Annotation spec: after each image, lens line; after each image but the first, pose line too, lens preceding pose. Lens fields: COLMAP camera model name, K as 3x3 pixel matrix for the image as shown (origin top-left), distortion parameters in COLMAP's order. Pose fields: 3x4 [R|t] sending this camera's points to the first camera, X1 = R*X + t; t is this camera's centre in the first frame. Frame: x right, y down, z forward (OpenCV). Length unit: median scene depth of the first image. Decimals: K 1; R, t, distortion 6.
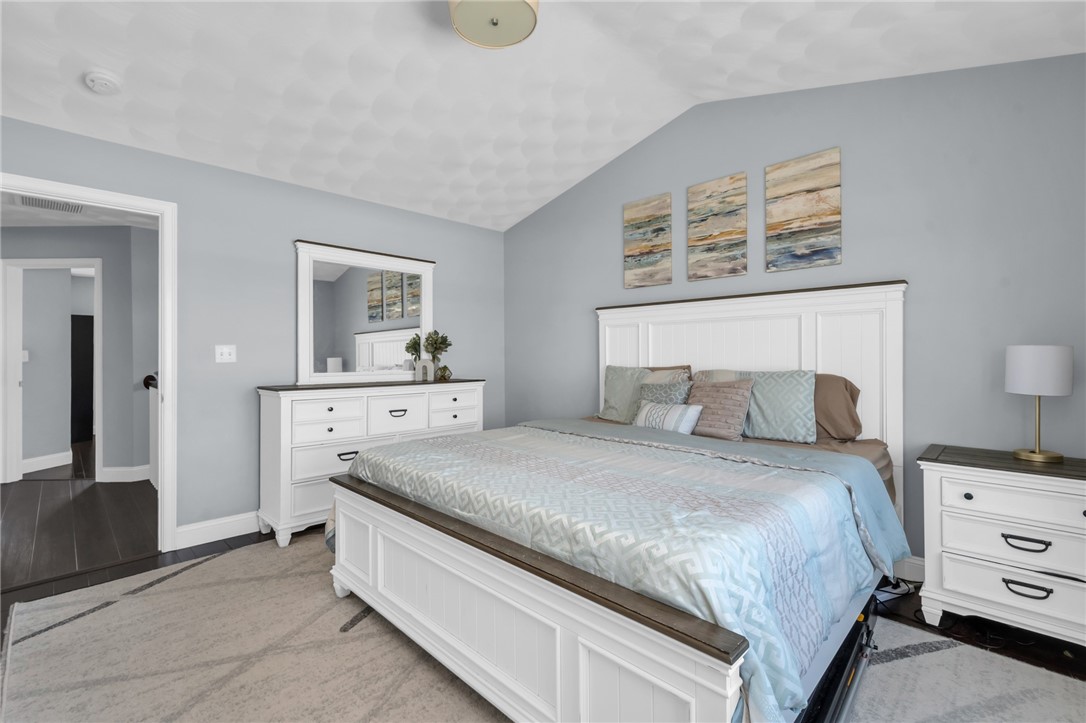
lens RADIAL K [[479.7, 0, 543.0], [0, 479.7, 361.5], [0, 0, 1]] dist [0.001066, 0.000058]
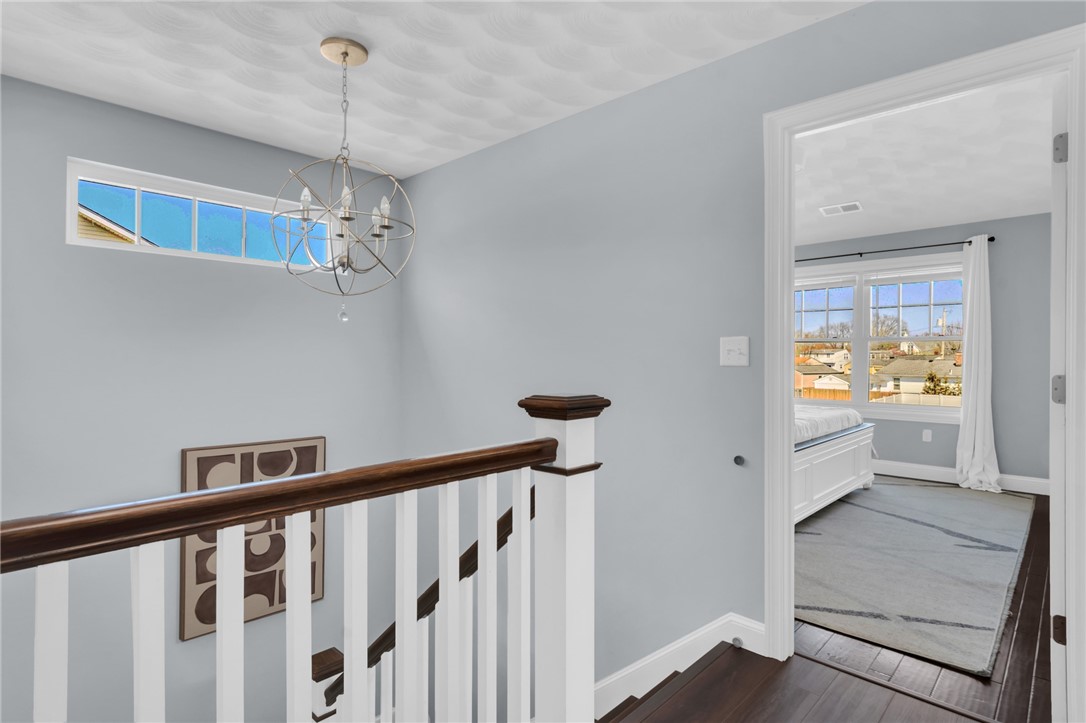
lens RADIAL K [[566.9, 0, 543.0], [0, 566.9, 361.5], [0, 0, 1]] dist [-0.001866, -0.000643]
pose [[-0.024621, 0.002772, 0.999693, -2.093467], [0.002696, 0.999993, -0.002706, -0.000973], [-0.999693, 0.002628, -0.024628, 1.819048]]
